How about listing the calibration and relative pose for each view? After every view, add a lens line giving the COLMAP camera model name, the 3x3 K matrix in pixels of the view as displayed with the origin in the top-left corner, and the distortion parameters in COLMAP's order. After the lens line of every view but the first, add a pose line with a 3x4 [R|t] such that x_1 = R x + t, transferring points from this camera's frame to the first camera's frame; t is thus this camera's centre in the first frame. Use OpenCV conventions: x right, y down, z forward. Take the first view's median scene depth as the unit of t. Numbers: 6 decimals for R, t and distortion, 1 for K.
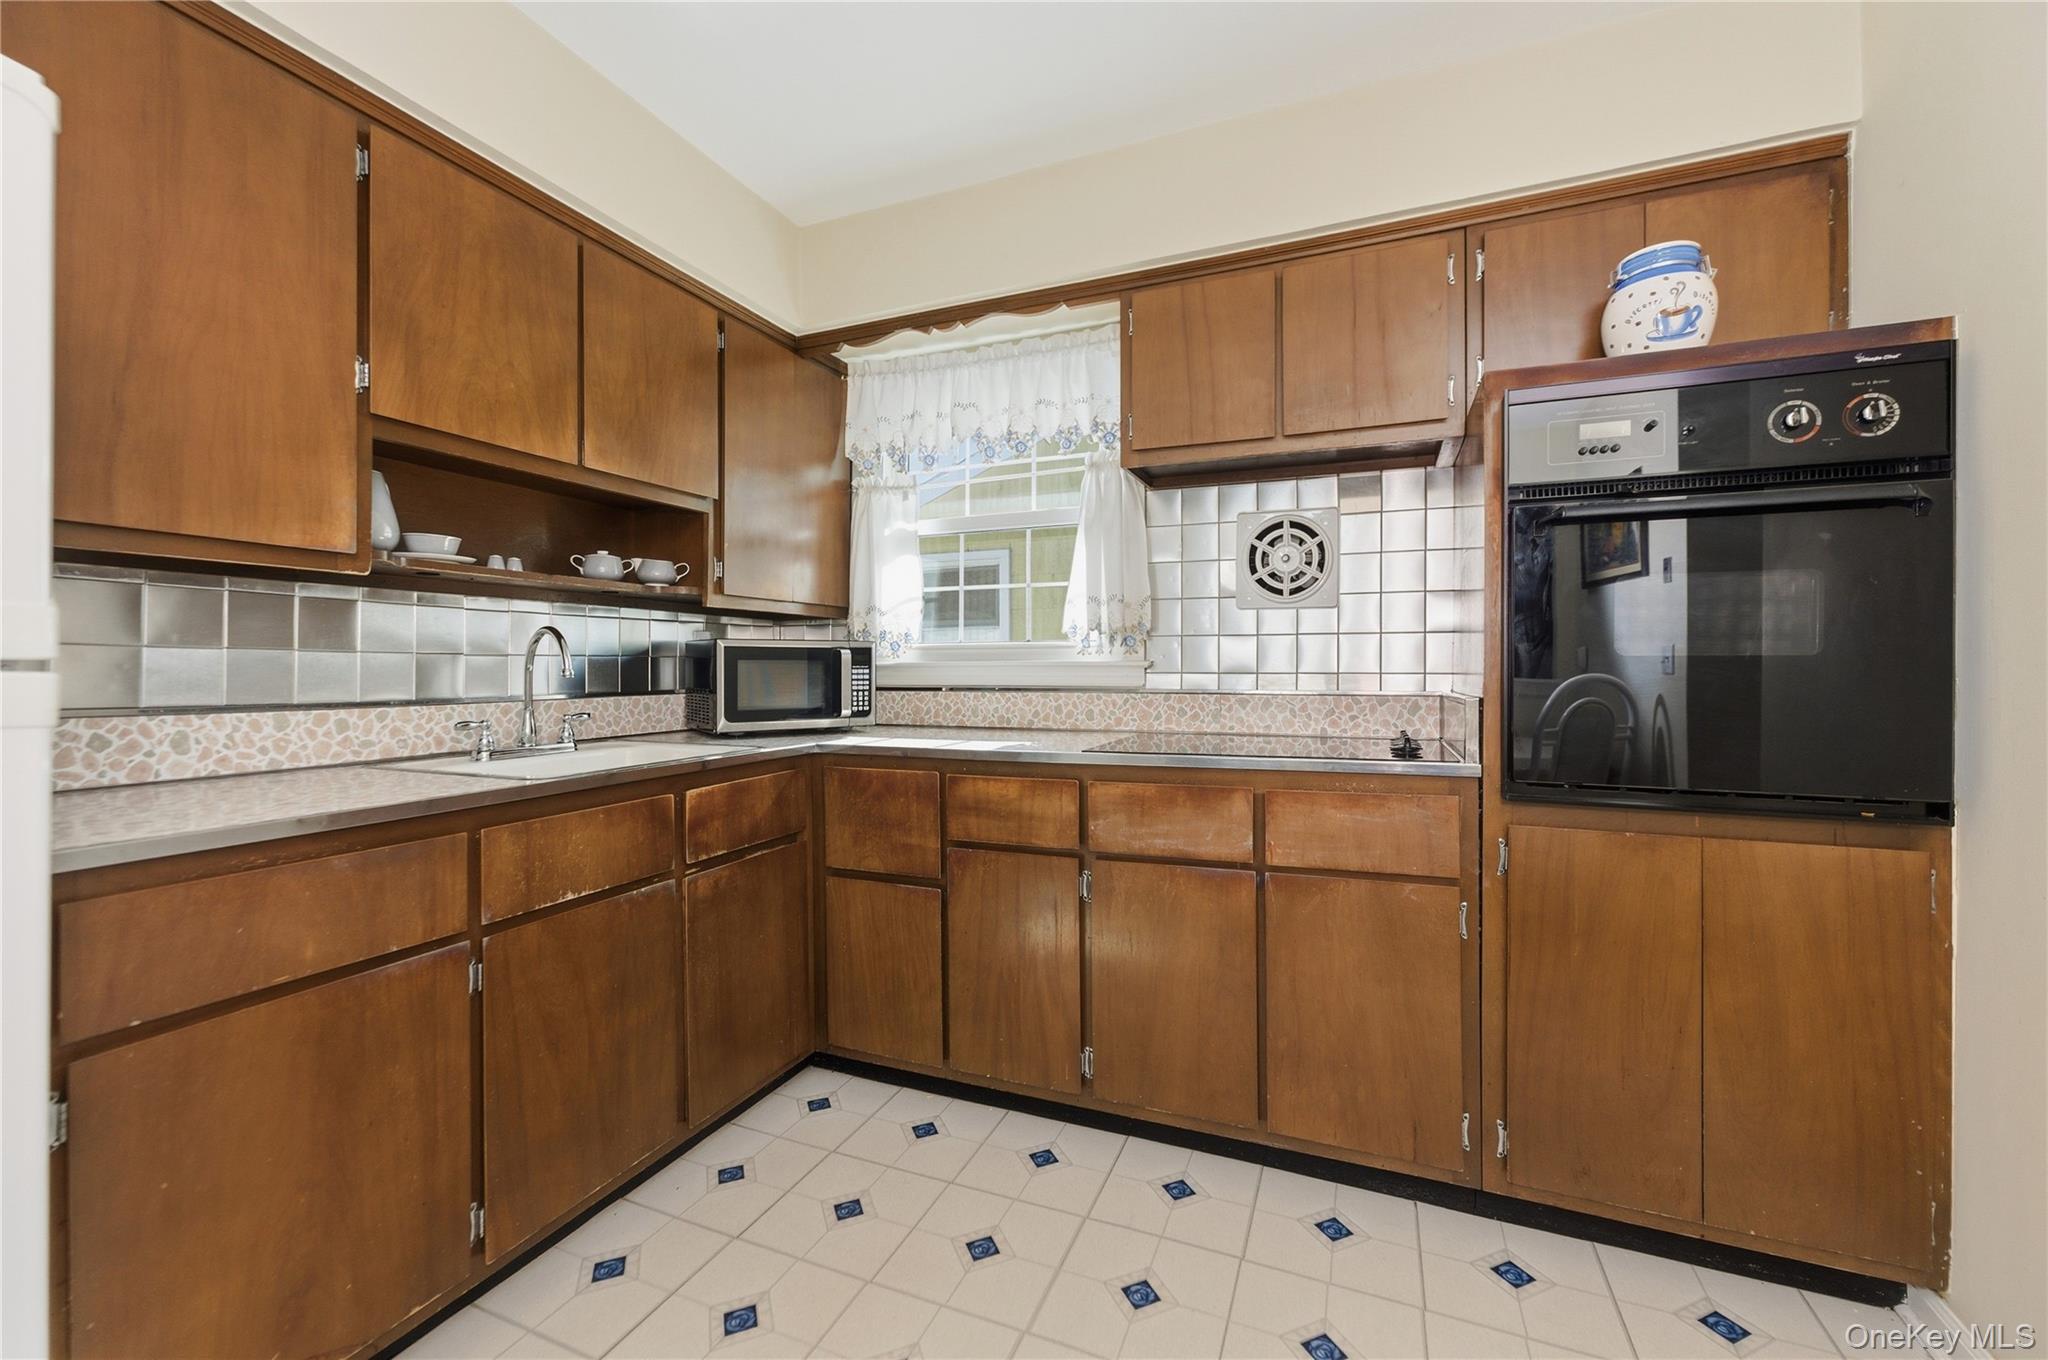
lens RADIAL K [[830.0, 0, 1027.0], [0, 830.0, 668.6], [0, 0, 1]] dist [-0.036836, 0.032496]
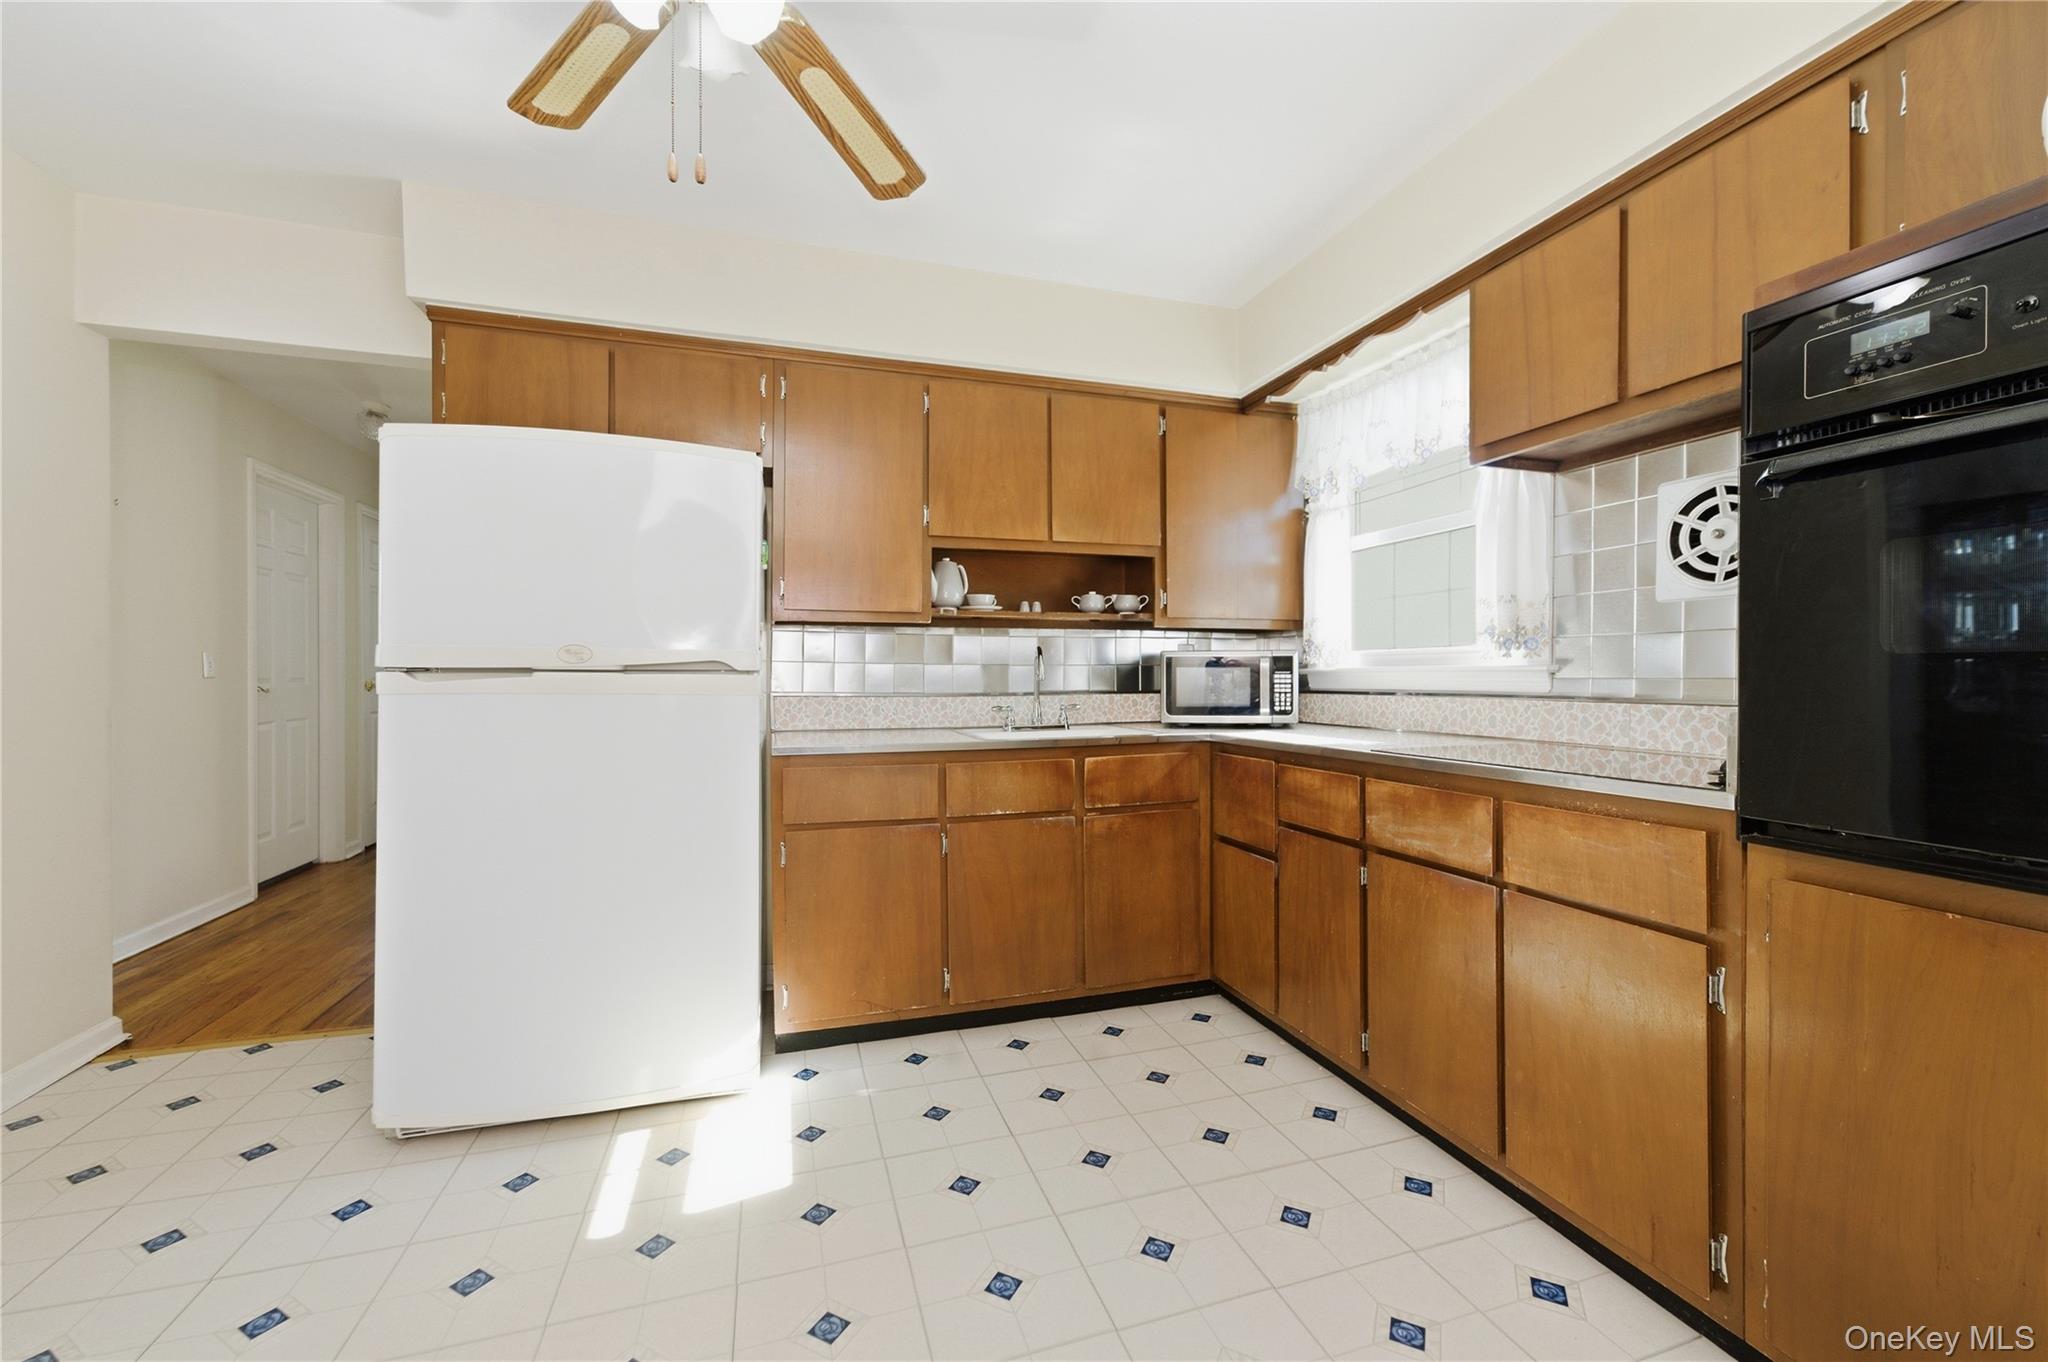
lens RADIAL K [[824.9, 0, 1042.1], [0, 824.9, 679.6], [0, 0, 1]] dist [-0.000690, 0.000159]
pose [[0.653862, 0.003636, -0.756605, 0.582269], [0.001763, 0.999978, 0.006328, 0.000500], [0.756612, -0.005471, 0.653842, -0.013561]]
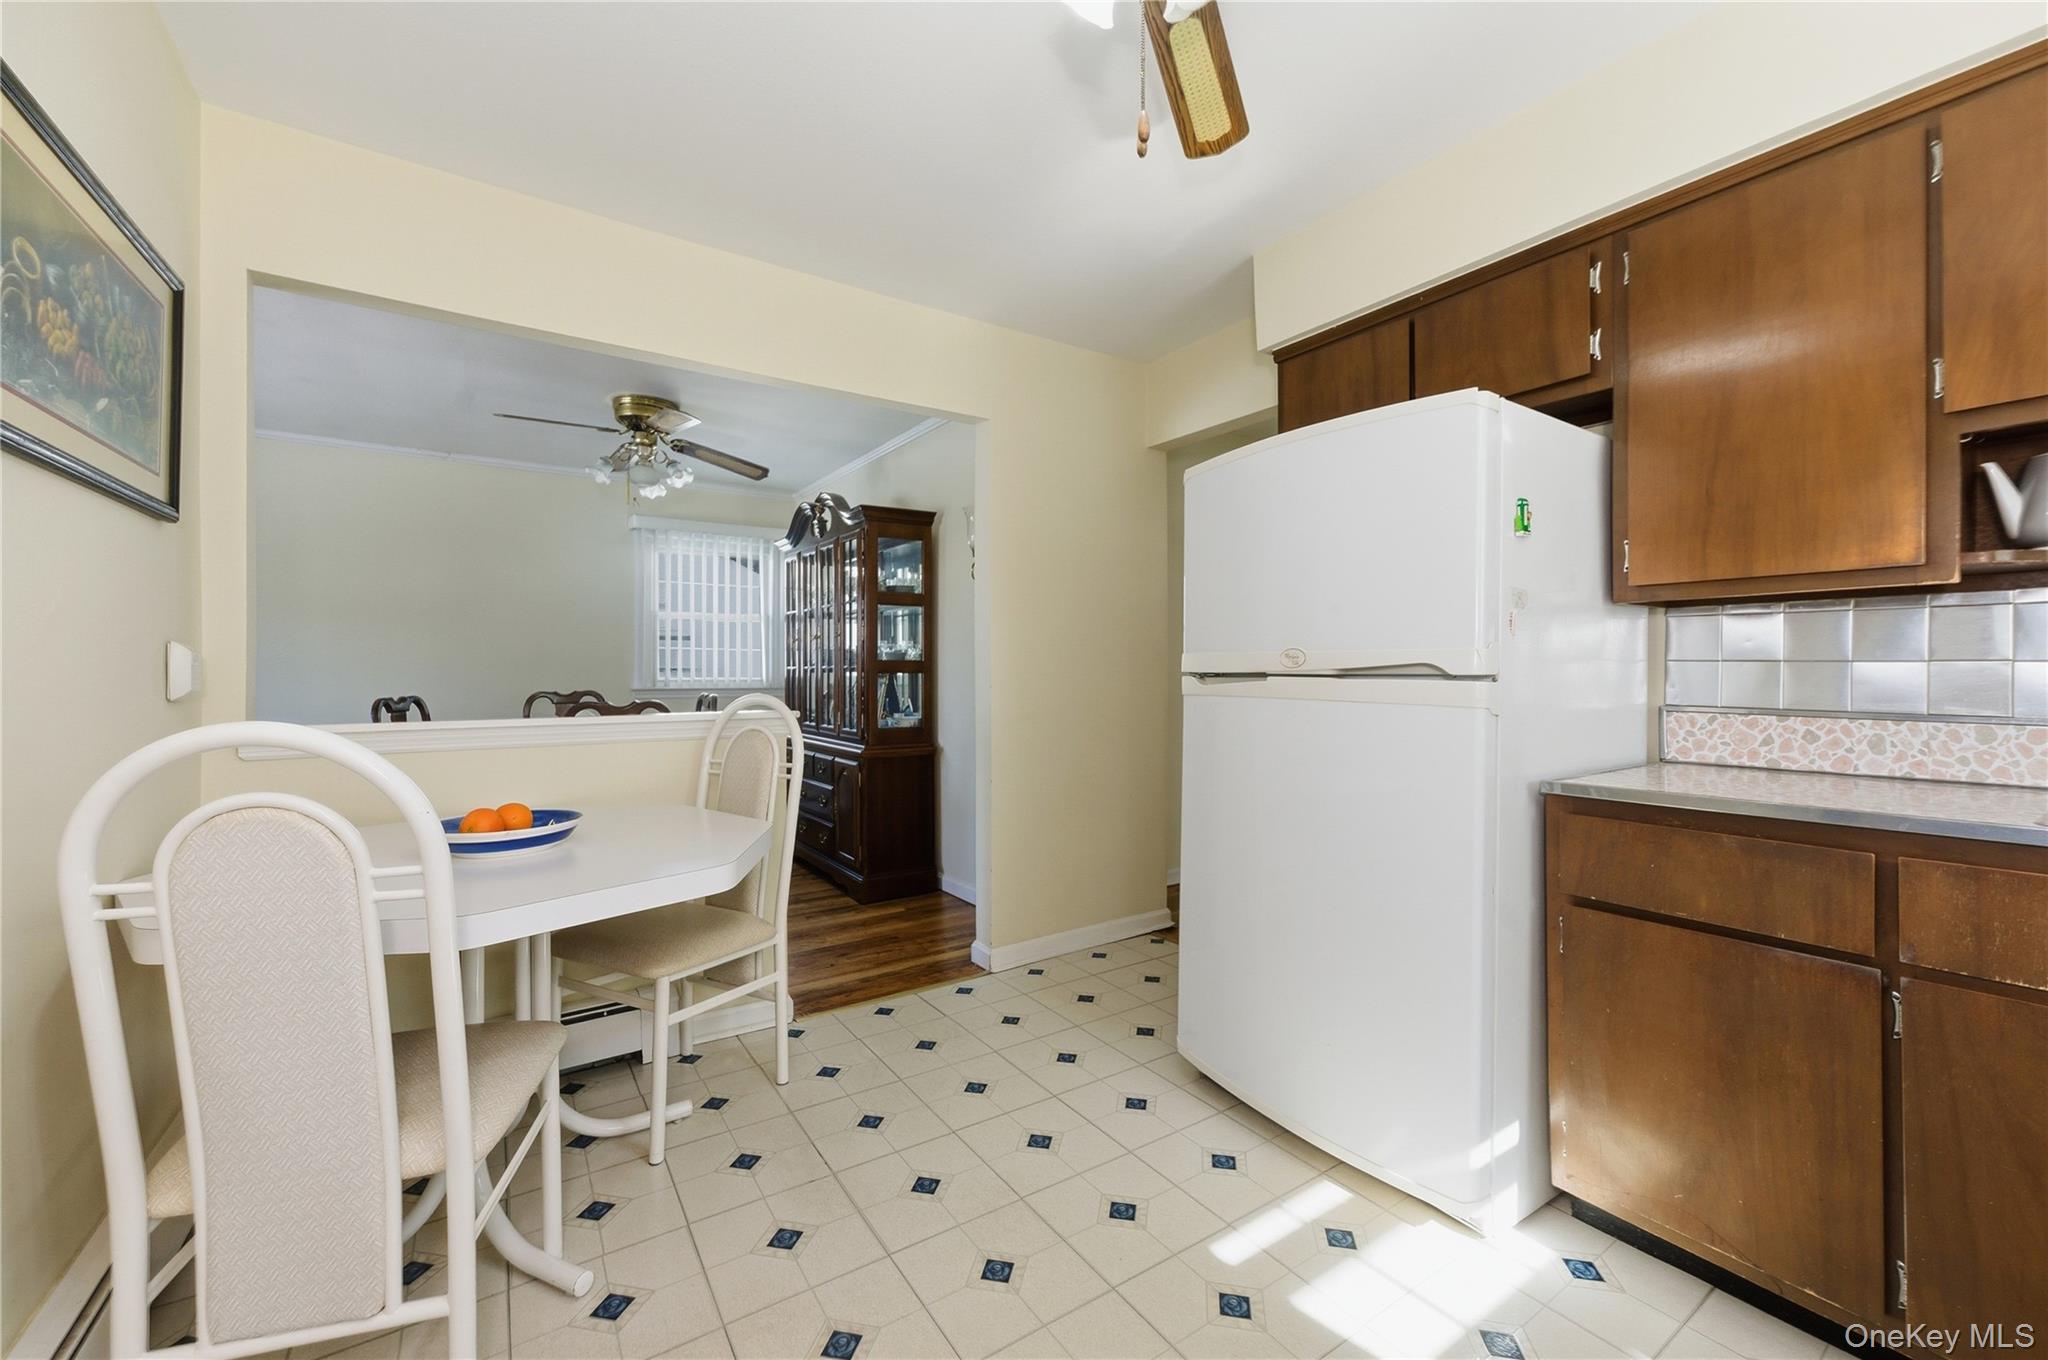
lens RADIAL K [[822.7, 0, 1027.3], [0, 822.7, 671.9], [0, 0, 1]] dist [-0.001464, 0.000293]
pose [[-0.558012, -0.006109, -0.829810, 0.441267], [-0.000247, 0.999974, -0.007195, -0.001887], [0.829833, -0.003810, -0.557999, 0.491231]]
